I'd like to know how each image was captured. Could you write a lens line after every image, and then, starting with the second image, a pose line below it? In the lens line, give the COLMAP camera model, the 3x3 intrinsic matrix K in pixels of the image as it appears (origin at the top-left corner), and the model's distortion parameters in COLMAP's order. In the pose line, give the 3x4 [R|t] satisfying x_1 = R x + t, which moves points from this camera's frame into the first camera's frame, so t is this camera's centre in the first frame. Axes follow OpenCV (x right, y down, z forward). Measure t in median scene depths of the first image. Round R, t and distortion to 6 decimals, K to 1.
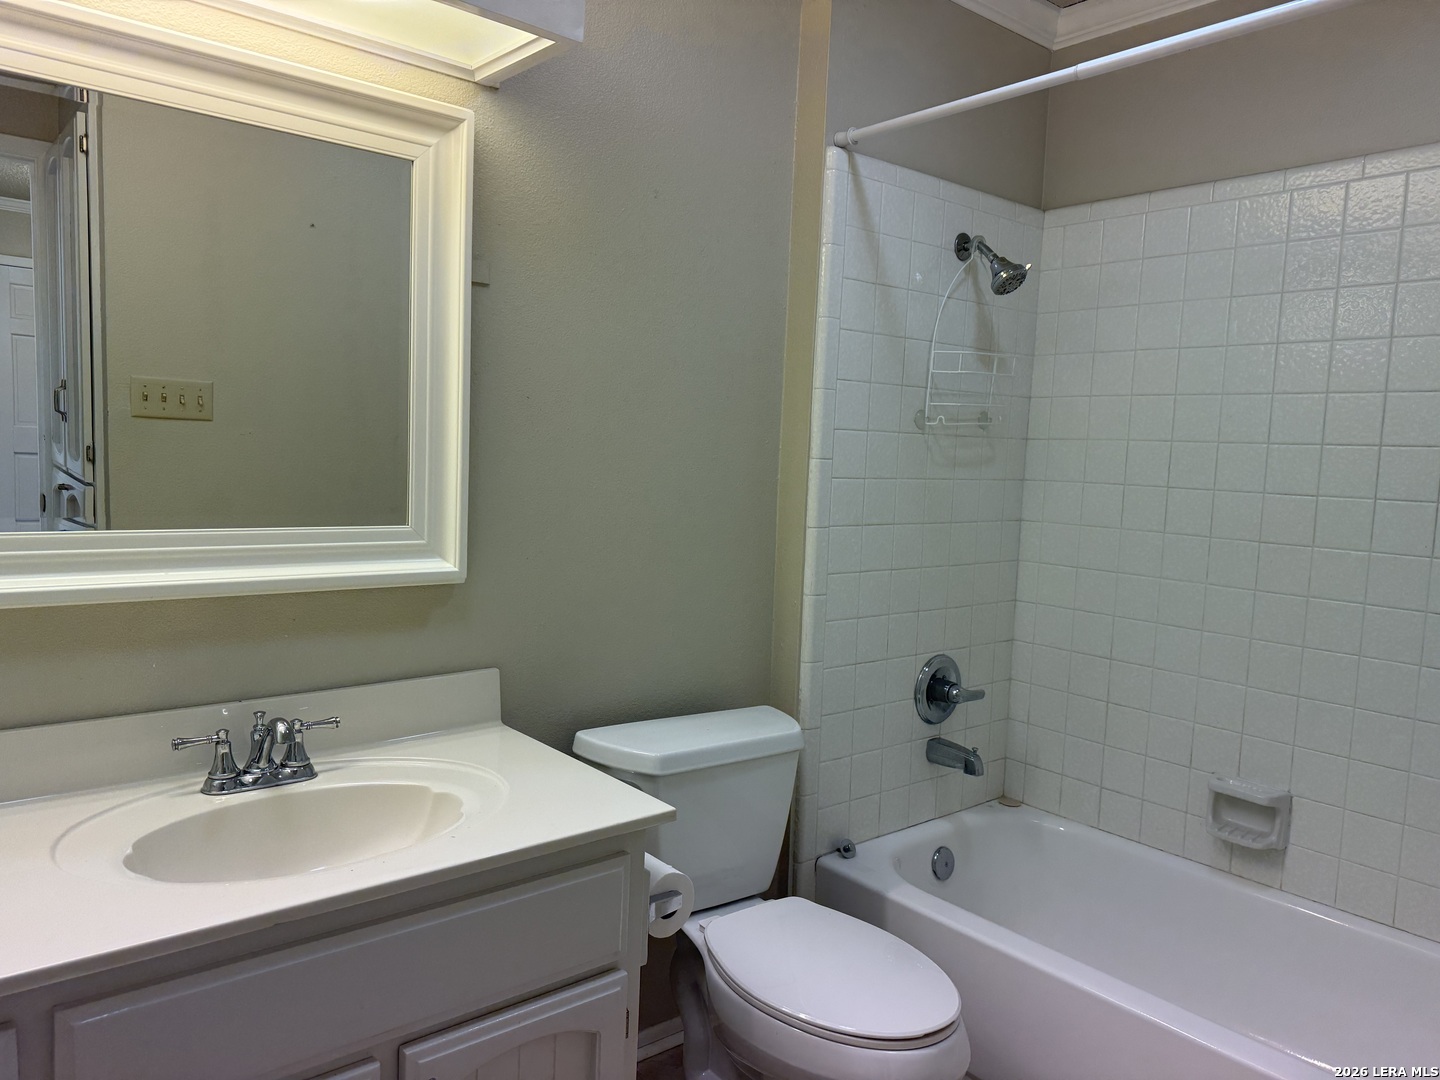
lens RADIAL K [[1007.3, 0, 715.7], [0, 1007.3, 536.2], [0, 0, 1]] dist [0.040392, -0.062127]
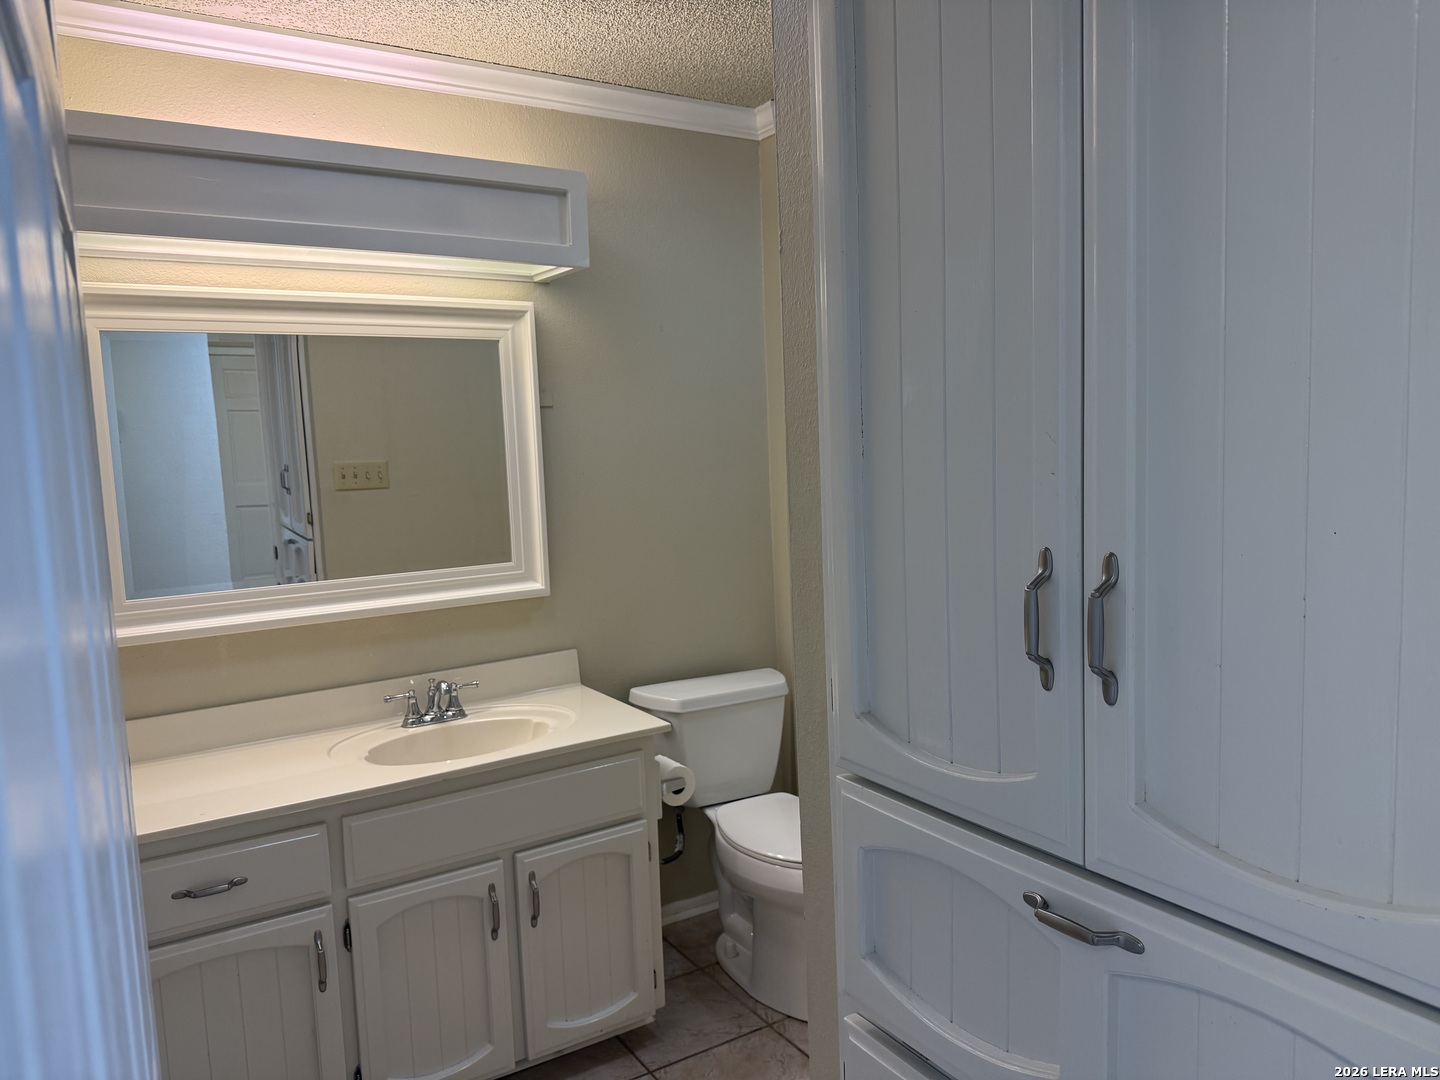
lens RADIAL K [[1007.3, 0, 726.7], [0, 1007.3, 542.5], [0, 0, 1]] dist [0.040392, -0.062127]
pose [[0.988633, -0.063149, -0.136441, 0.265426], [0.064618, 0.997890, 0.006363, -0.030935], [0.135751, -0.015108, 0.990628, -0.566250]]
